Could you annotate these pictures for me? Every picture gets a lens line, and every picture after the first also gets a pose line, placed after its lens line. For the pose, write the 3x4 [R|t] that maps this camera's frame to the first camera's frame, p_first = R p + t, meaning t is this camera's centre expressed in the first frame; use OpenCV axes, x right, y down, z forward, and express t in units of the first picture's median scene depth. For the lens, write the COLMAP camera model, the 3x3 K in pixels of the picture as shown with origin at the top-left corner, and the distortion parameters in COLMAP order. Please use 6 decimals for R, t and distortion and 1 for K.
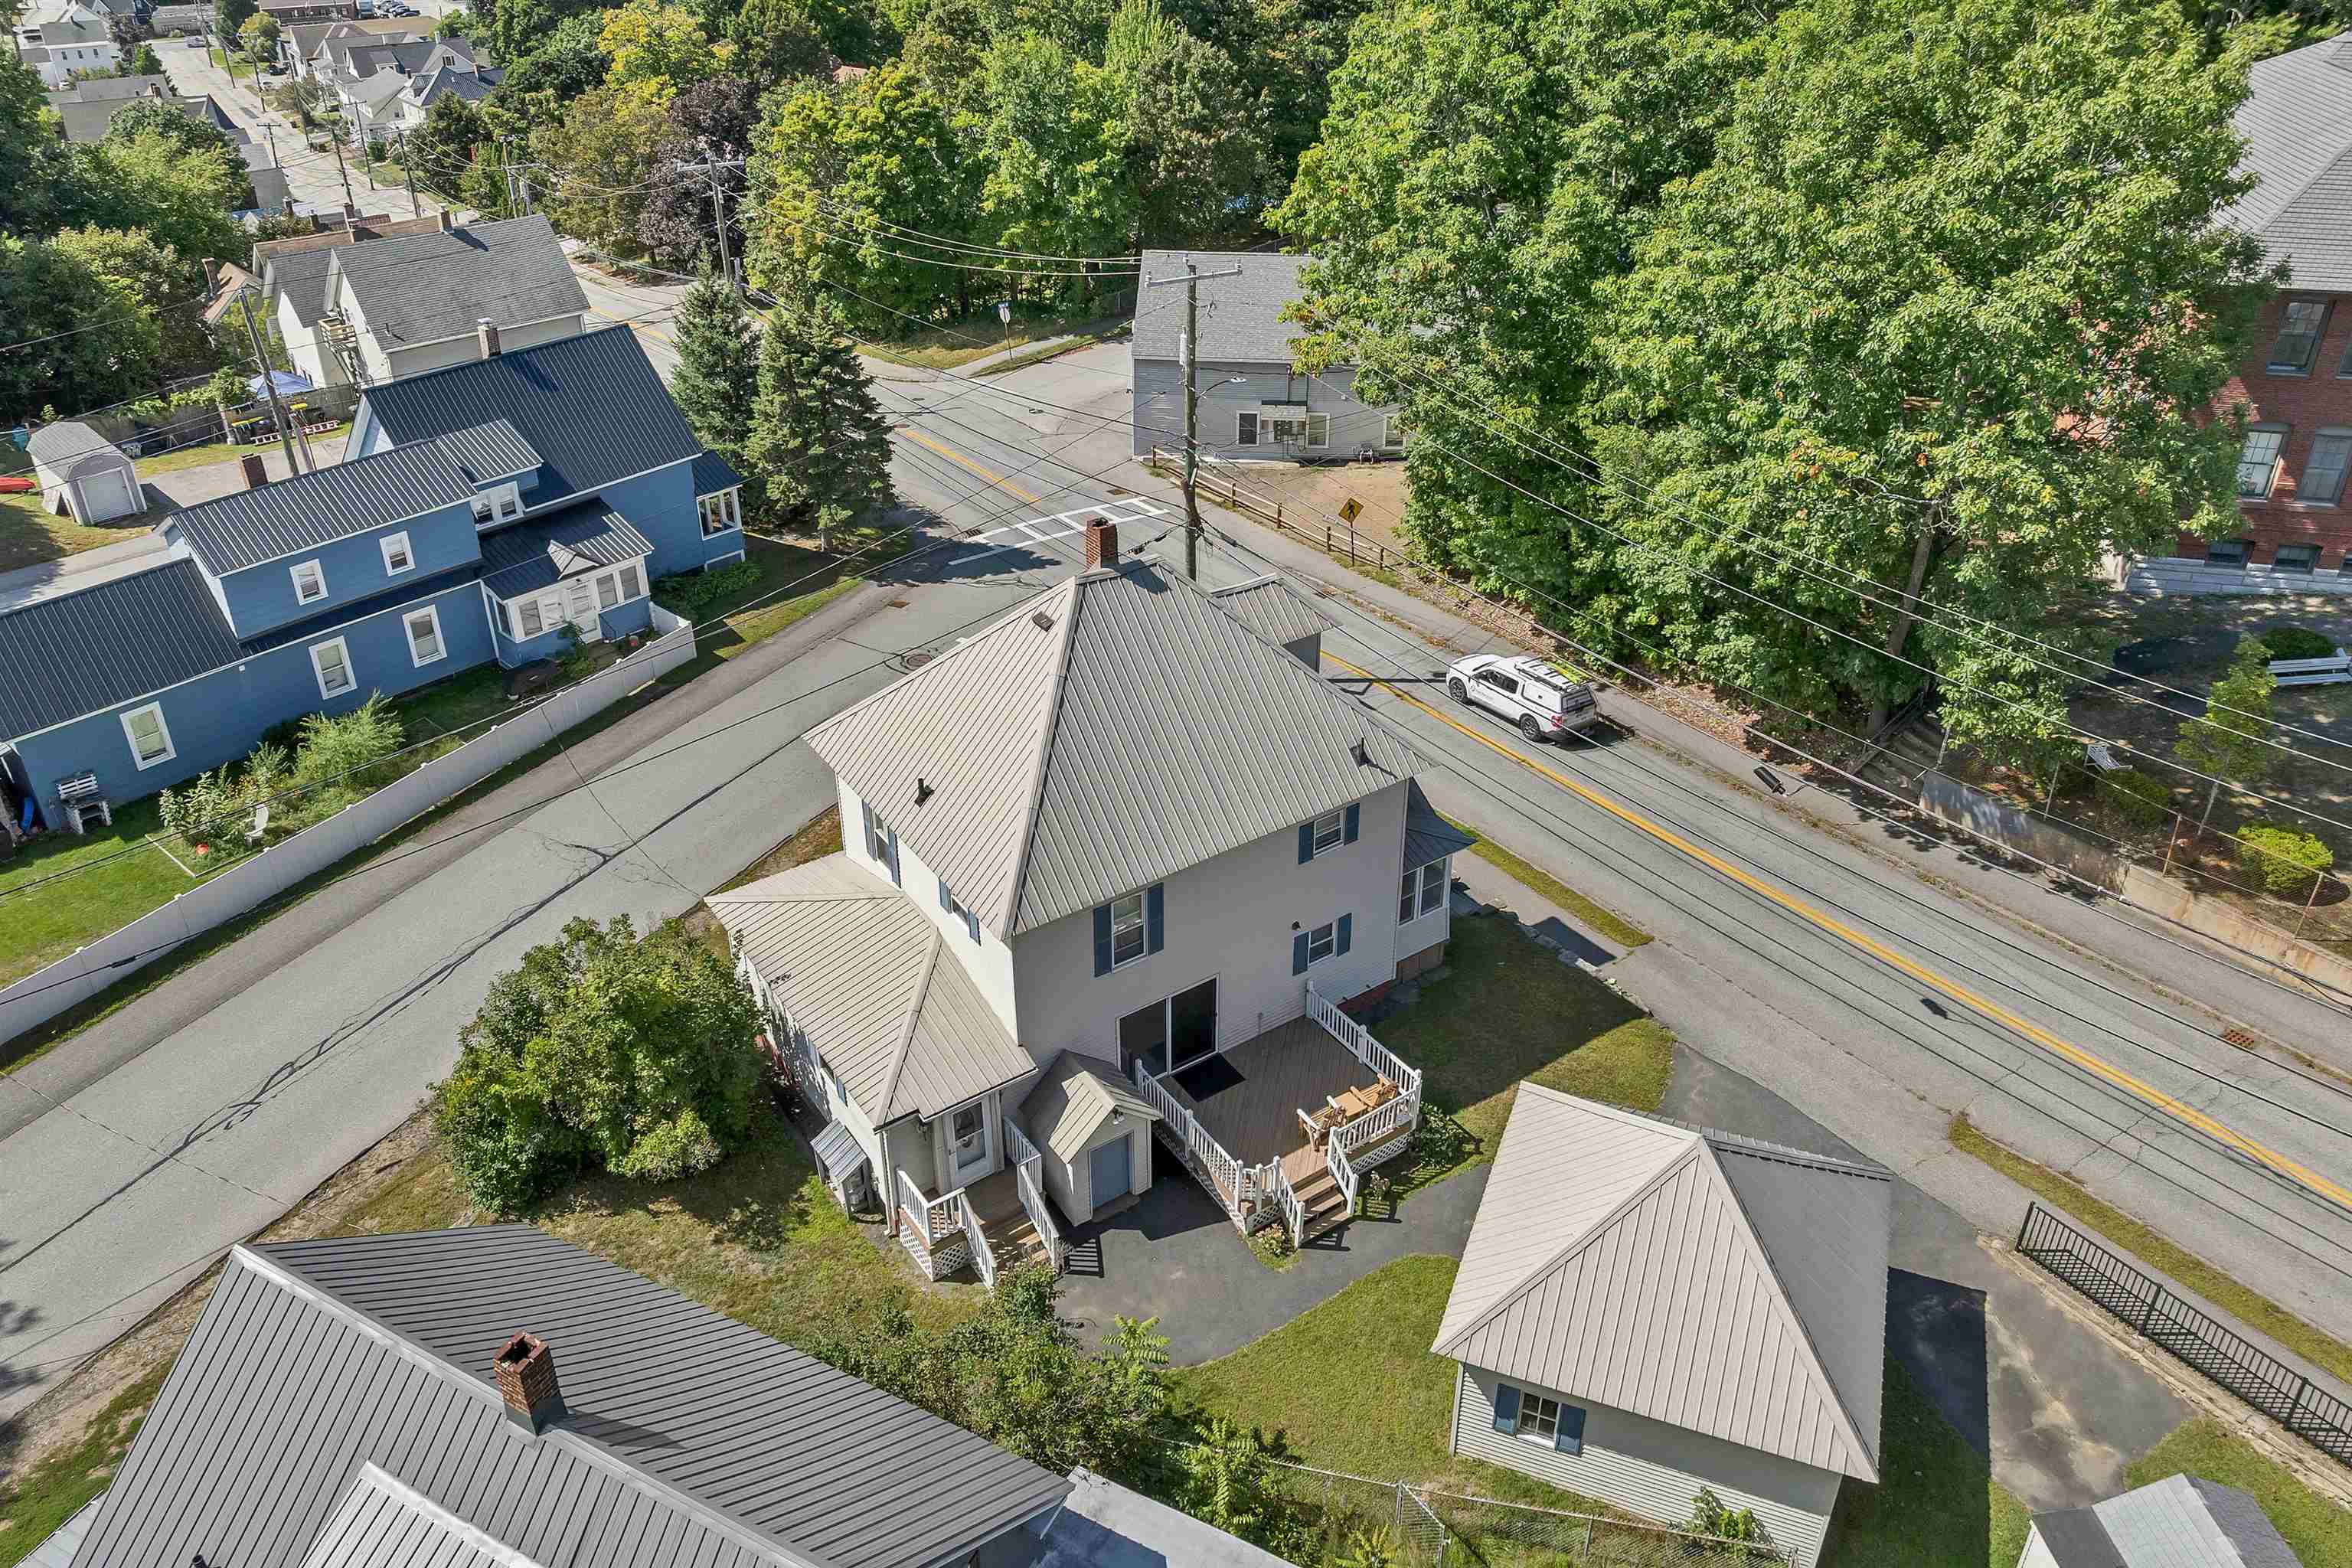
lens RADIAL K [[1688.2, 0, 1188.3], [0, 1688.2, 662.6], [0, 0, 1]] dist [-0.012216, -0.044655]
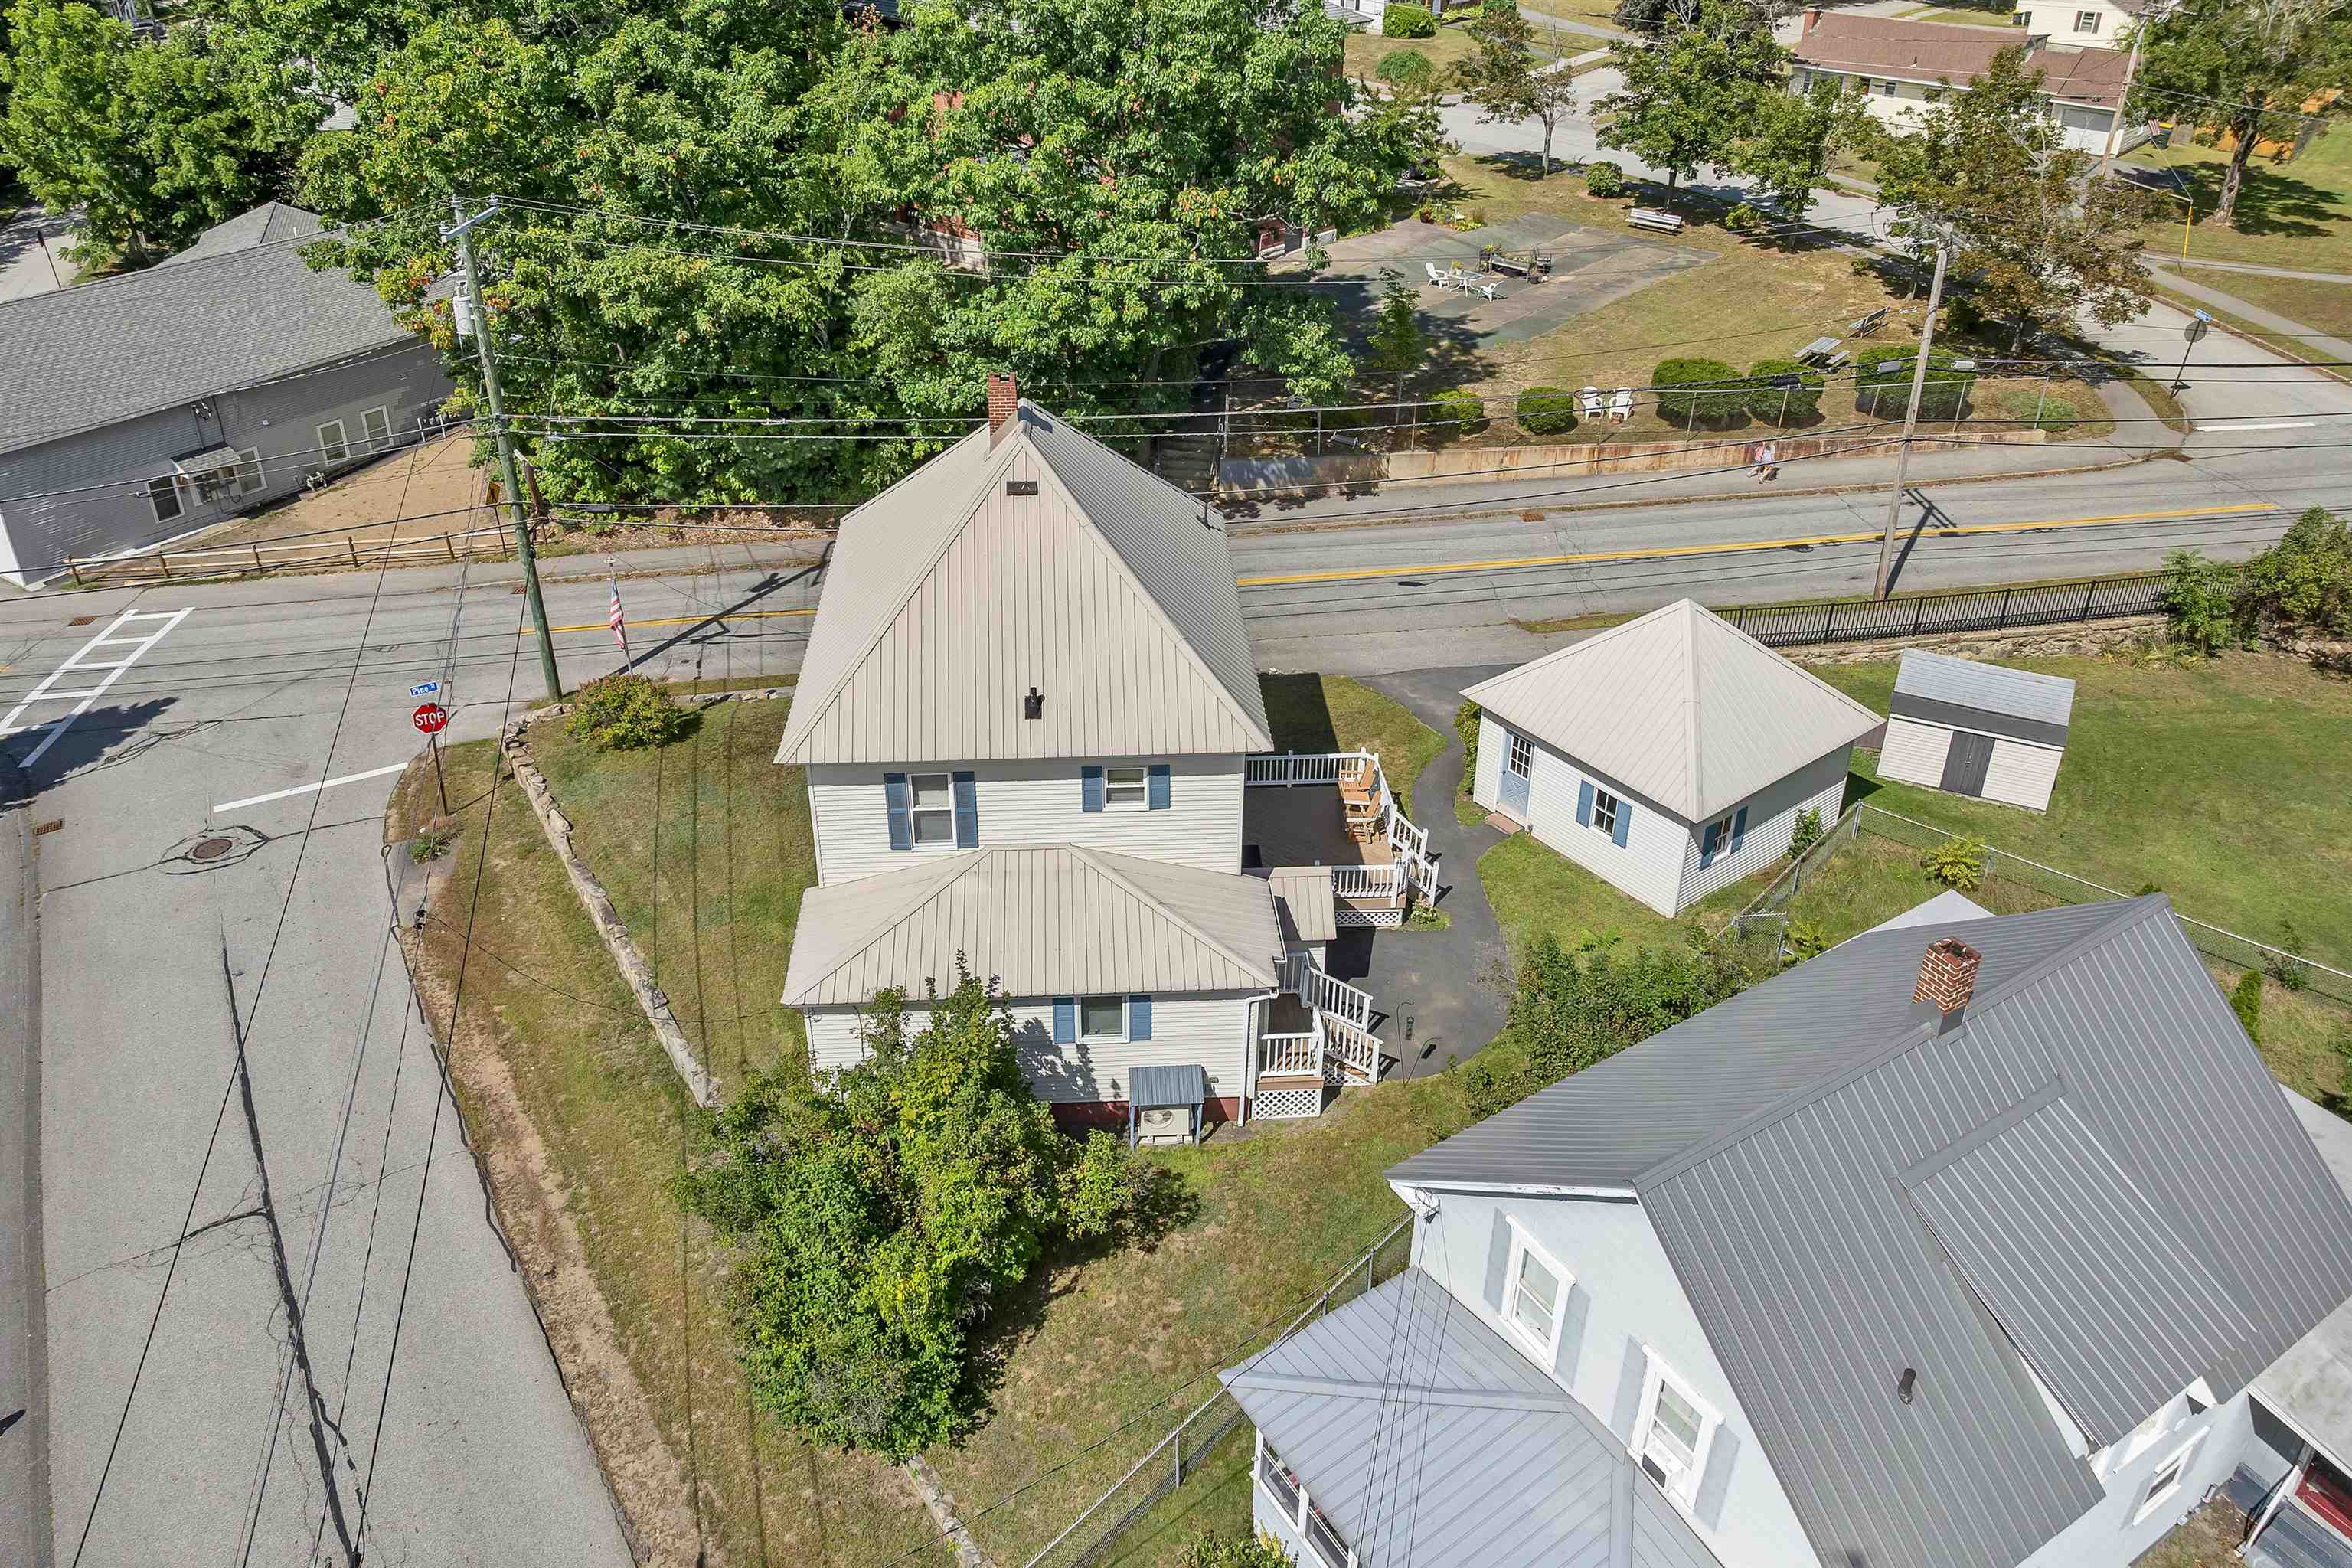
lens RADIAL K [[1688.2, 0, 1188.3], [0, 1688.2, 662.6], [0, 0, 1]] dist [-0.012216, -0.044655]
pose [[0.513604, -0.401790, 0.758140, -0.733498], [0.396039, 0.894842, 0.205940, -0.087294], [-0.761160, 0.194482, 0.618719, 0.357136]]
